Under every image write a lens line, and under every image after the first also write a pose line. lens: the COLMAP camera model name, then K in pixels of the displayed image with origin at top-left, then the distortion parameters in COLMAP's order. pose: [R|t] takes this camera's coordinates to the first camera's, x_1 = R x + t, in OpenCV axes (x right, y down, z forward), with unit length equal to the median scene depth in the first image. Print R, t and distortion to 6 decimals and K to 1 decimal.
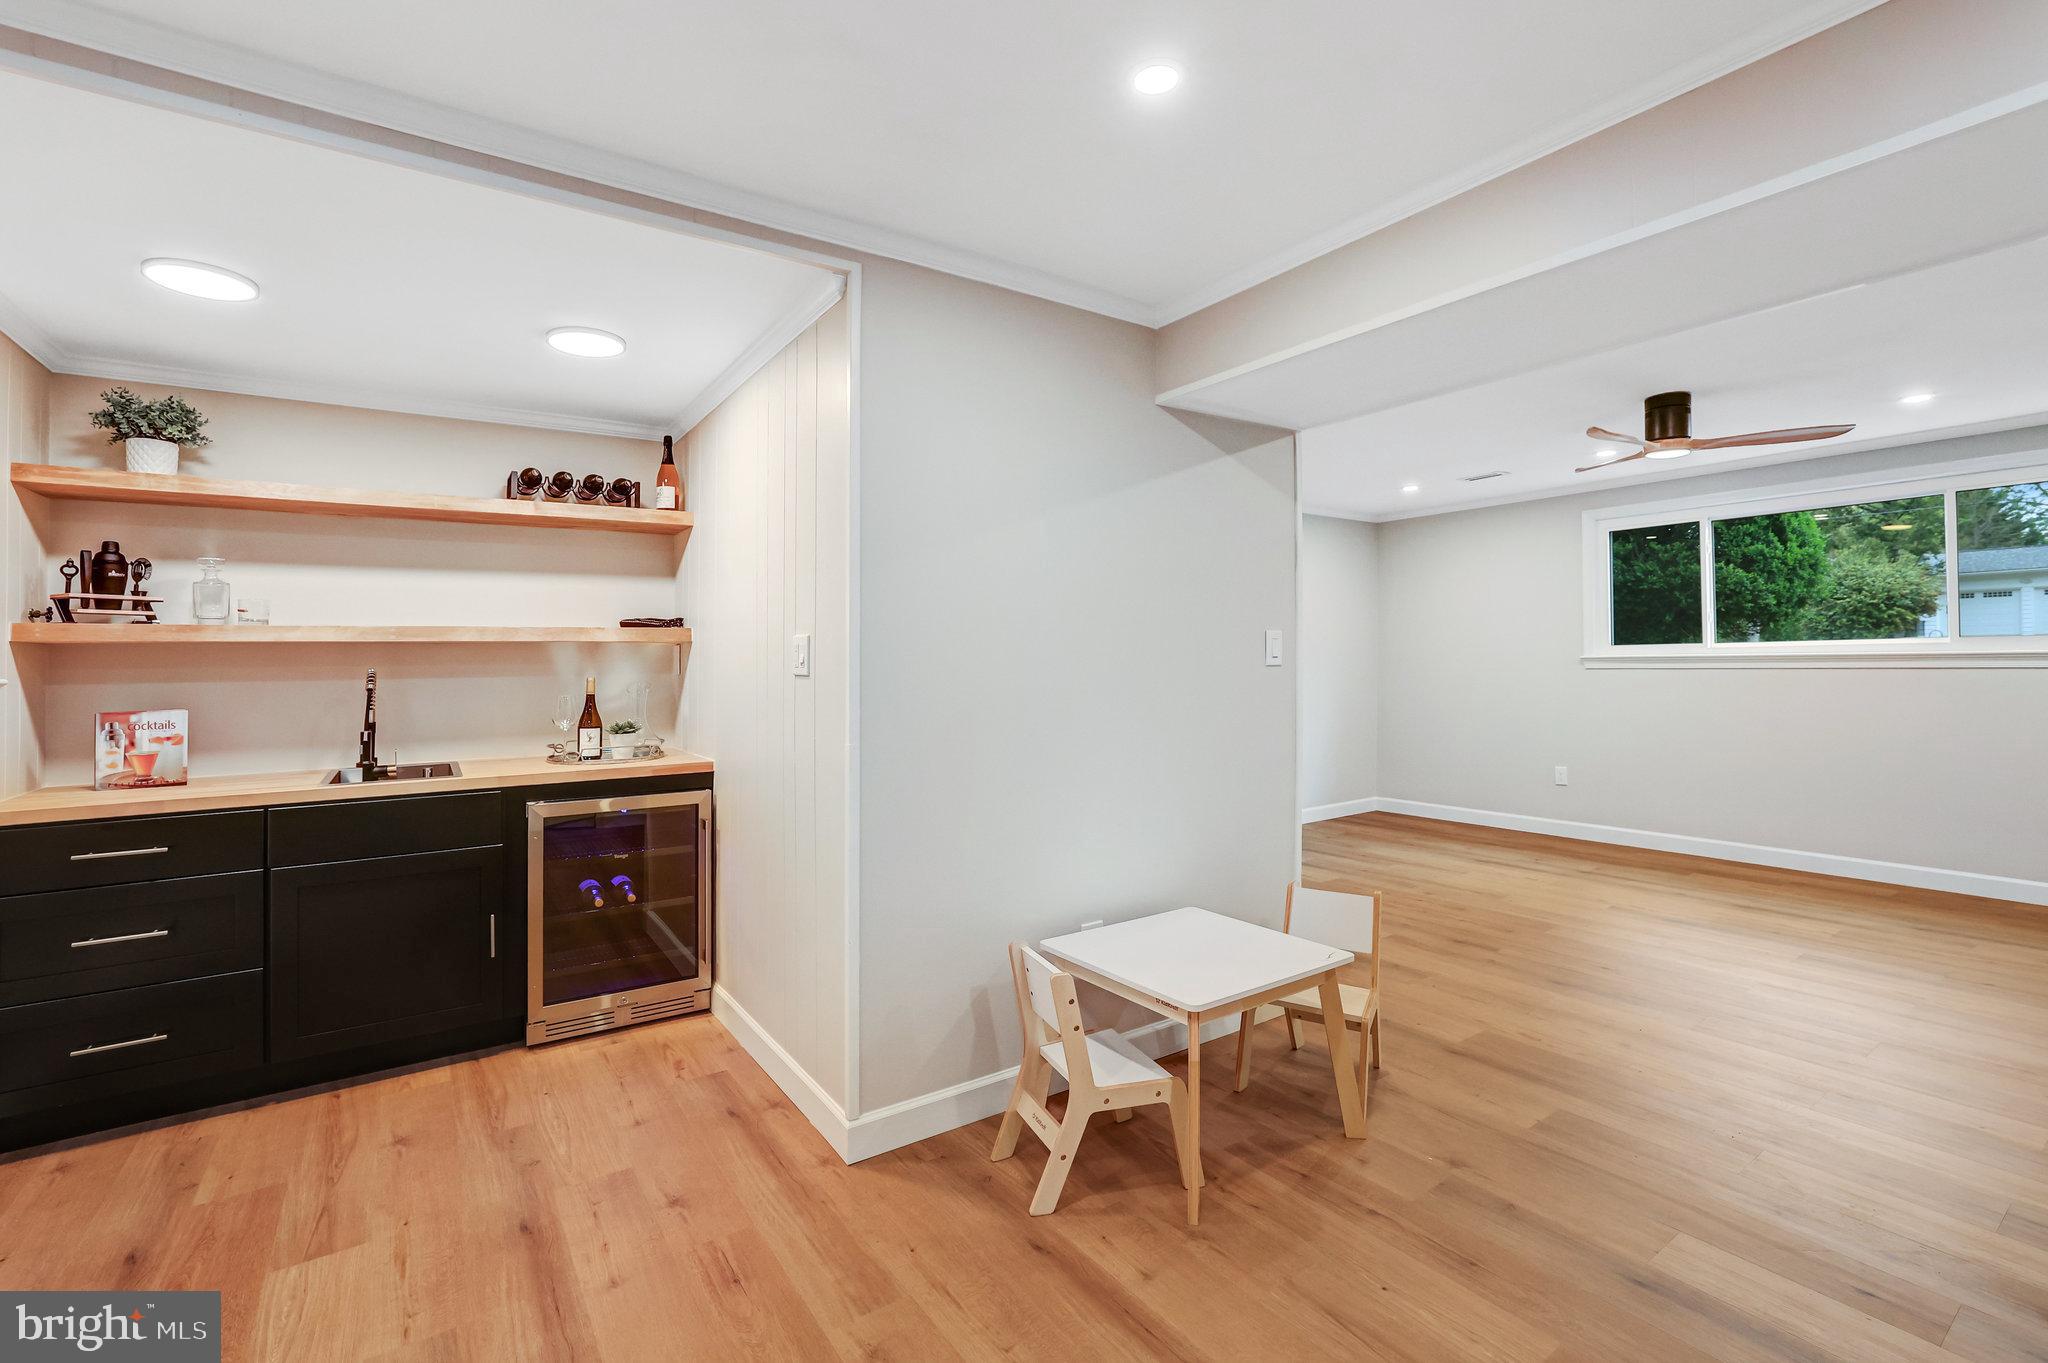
lens RADIAL K [[891.6, 0, 1014.5], [0, 891.6, 645.2], [0, 0, 1]] dist [-0.021439, 0.005036]
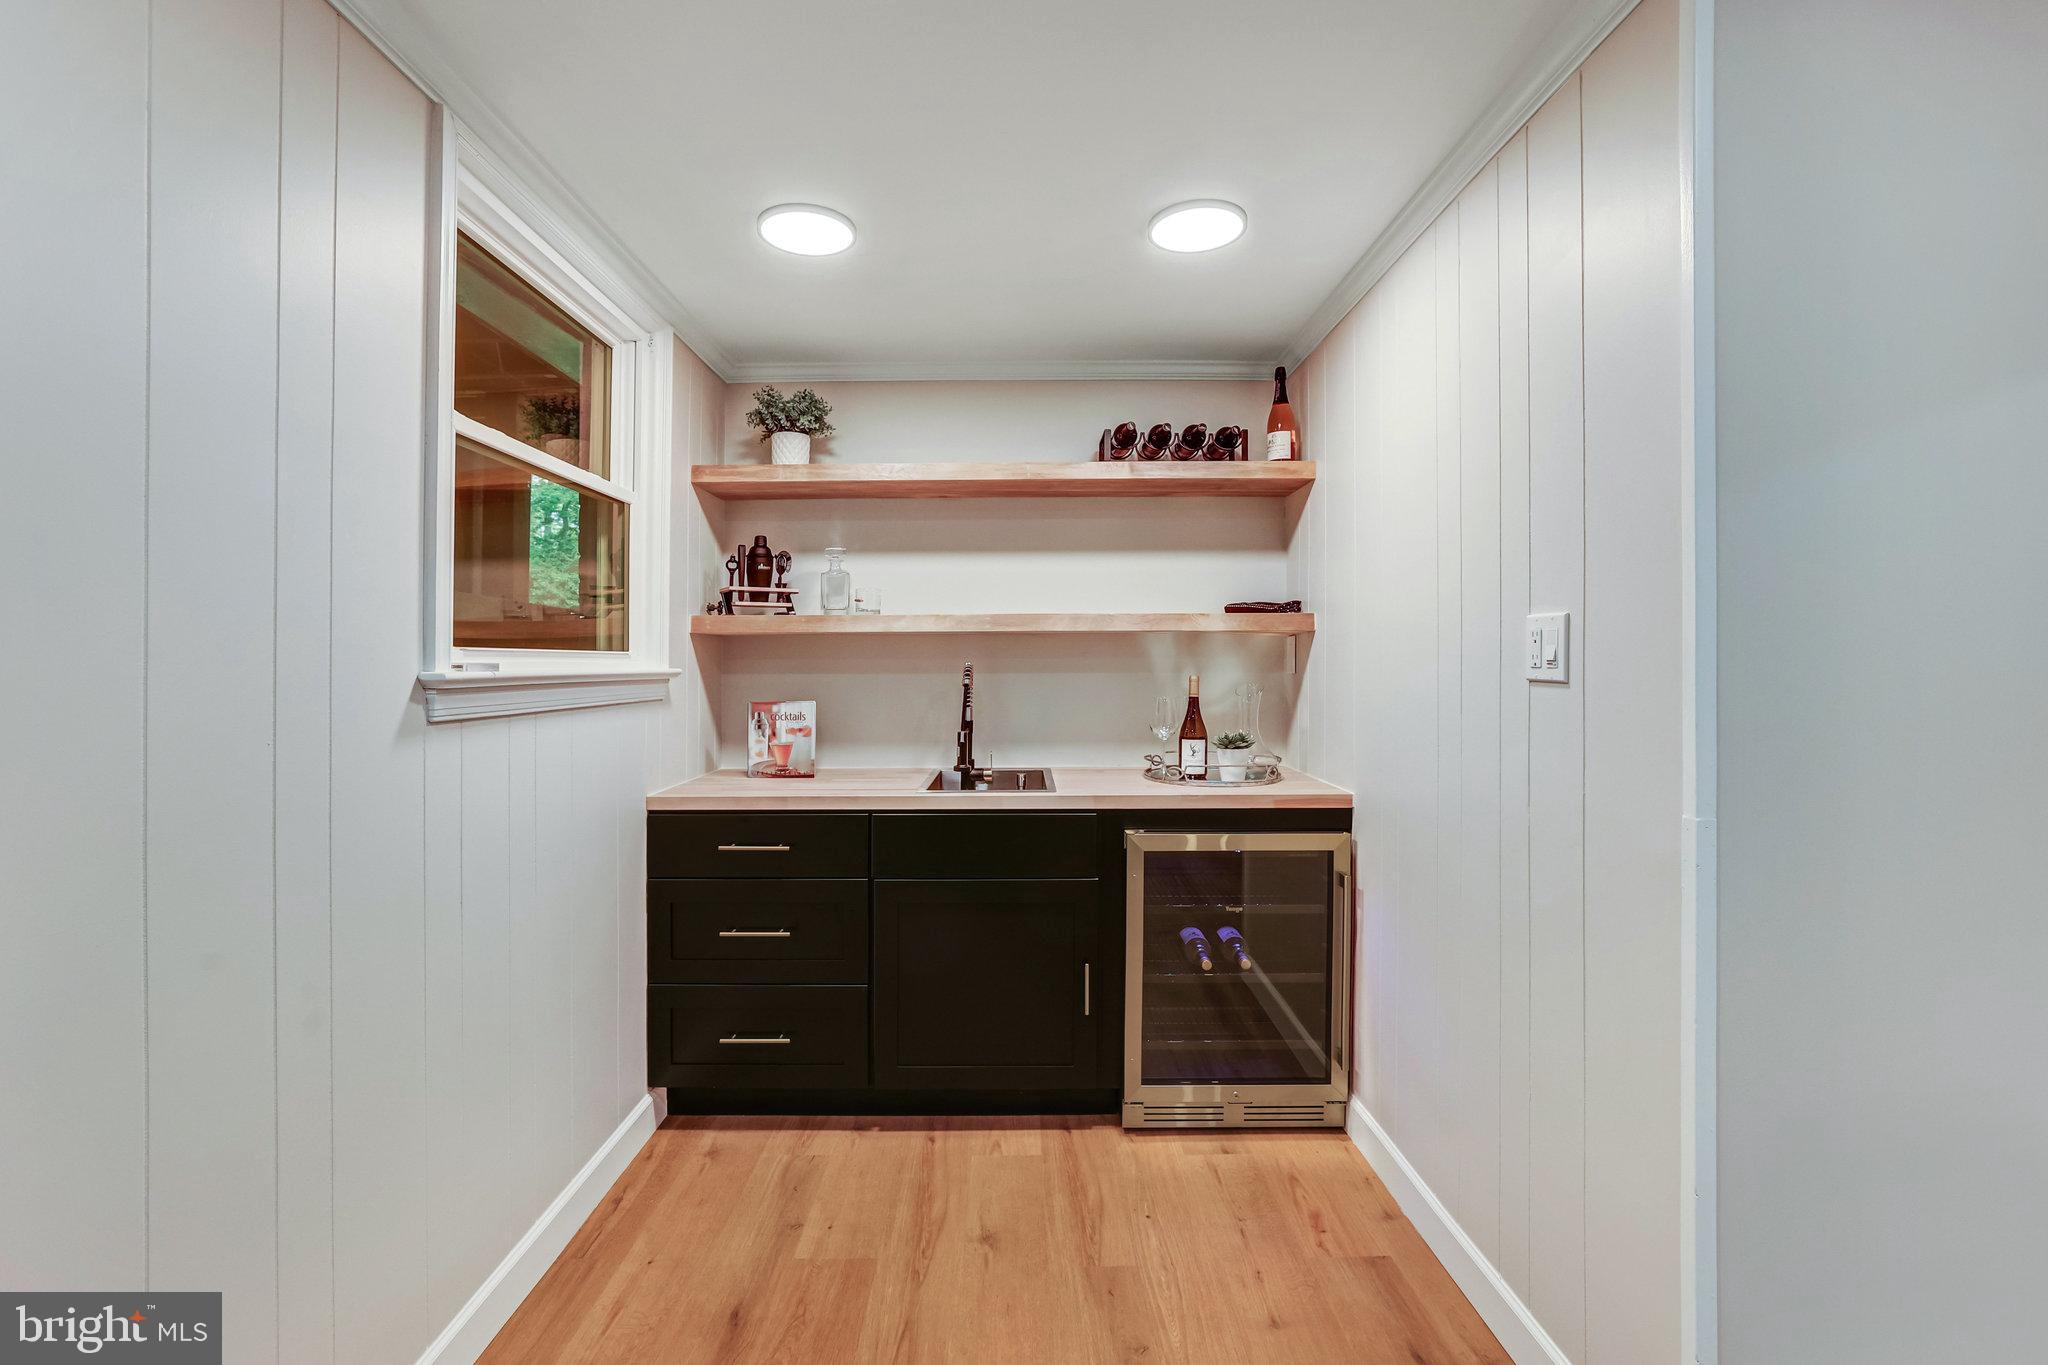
lens RADIAL K [[891.6, 0, 1020.7], [0, 891.6, 673.1], [0, 0, 1]] dist [-0.021439, 0.005036]
pose [[0.829904, 0.012377, -0.557769, -0.180296], [0.001438, 0.999703, 0.024323, 0.016736], [0.557905, -0.020988, 0.829640, 0.280628]]
